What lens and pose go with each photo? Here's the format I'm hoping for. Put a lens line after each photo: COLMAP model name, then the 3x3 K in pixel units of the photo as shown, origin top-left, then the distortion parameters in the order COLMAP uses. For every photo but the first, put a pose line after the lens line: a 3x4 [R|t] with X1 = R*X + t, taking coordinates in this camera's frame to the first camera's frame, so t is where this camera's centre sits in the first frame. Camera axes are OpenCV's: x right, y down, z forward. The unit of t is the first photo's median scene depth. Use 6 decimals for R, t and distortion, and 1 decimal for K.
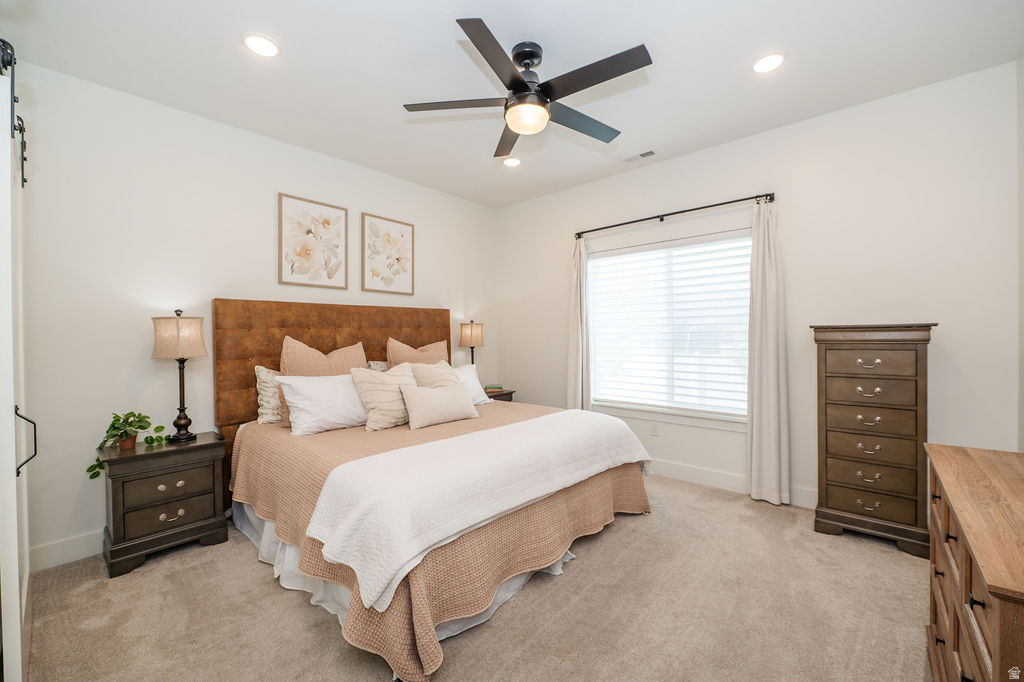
lens RADIAL K [[408.6, 0, 516.2], [0, 408.6, 337.7], [0, 0, 1]] dist [-0.010324, -0.001224]
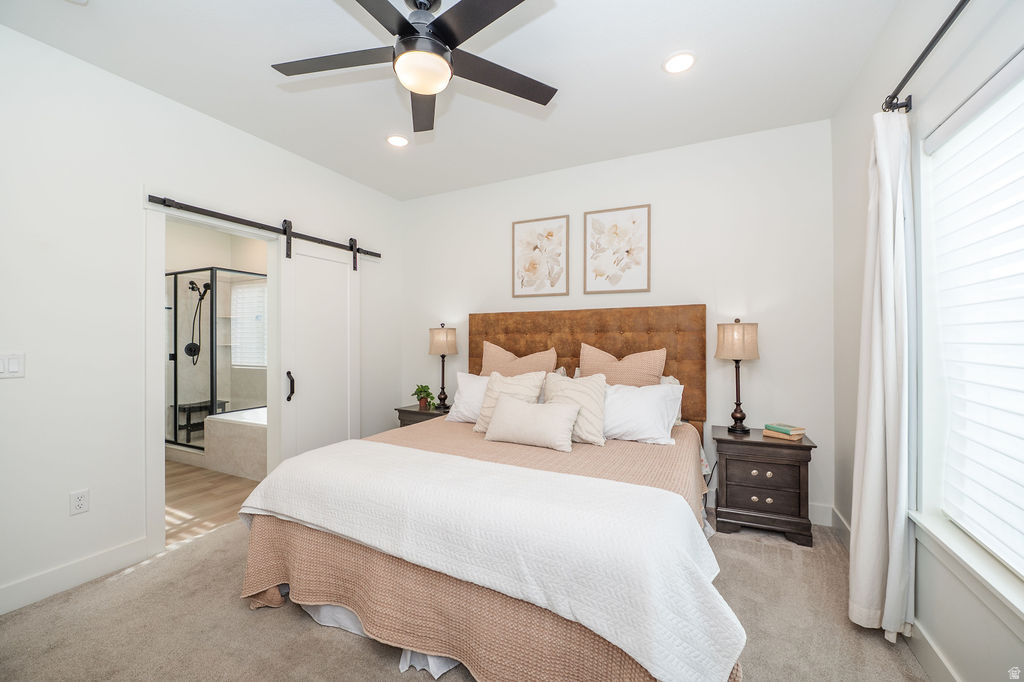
lens RADIAL K [[408.6, 0, 515.6], [0, 408.6, 336.4], [0, 0, 1]] dist [-0.010324, -0.001224]
pose [[0.261931, -0.000451, -0.965086, 0.528124], [-0.007453, 0.999969, -0.002490, -0.012394], [0.965058, 0.007845, 0.261920, 0.617410]]
